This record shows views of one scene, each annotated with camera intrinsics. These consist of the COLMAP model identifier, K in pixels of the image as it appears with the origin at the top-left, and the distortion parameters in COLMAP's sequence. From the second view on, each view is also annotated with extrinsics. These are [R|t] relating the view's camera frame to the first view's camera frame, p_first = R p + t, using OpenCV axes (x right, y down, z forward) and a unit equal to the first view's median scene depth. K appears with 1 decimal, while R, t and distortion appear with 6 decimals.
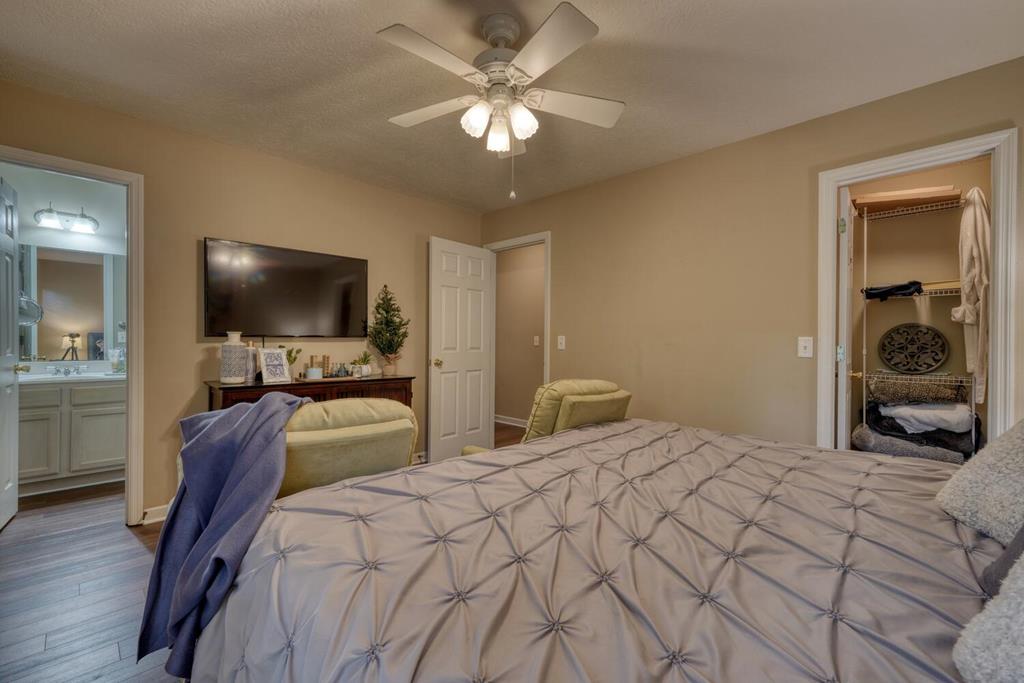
lens RADIAL K [[434.4, 0, 514.3], [0, 434.4, 340.3], [0, 0, 1]] dist [-0.007371, 0.004505]
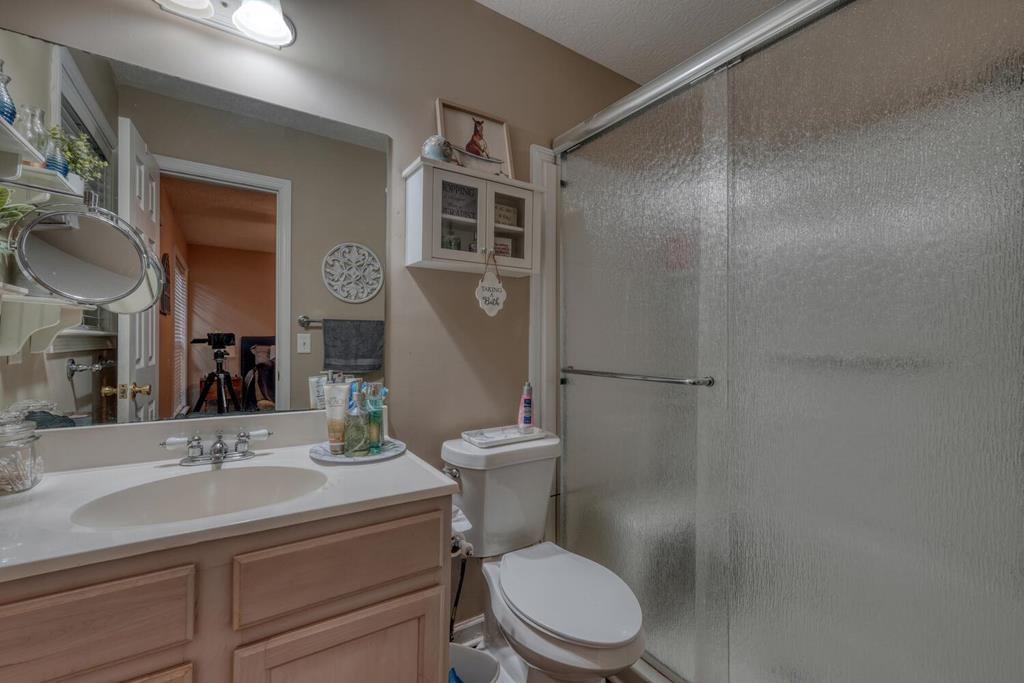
lens RADIAL K [[429.3, 0, 511.3], [0, 429.3, 336.9], [0, 0, 1]] dist [-0.001010, 0.000757]
pose [[0.978728, -0.004684, -0.205109, -0.740214], [0.001585, 0.999882, -0.015271, -0.010128], [0.205156, 0.014621, 0.978620, 0.717472]]
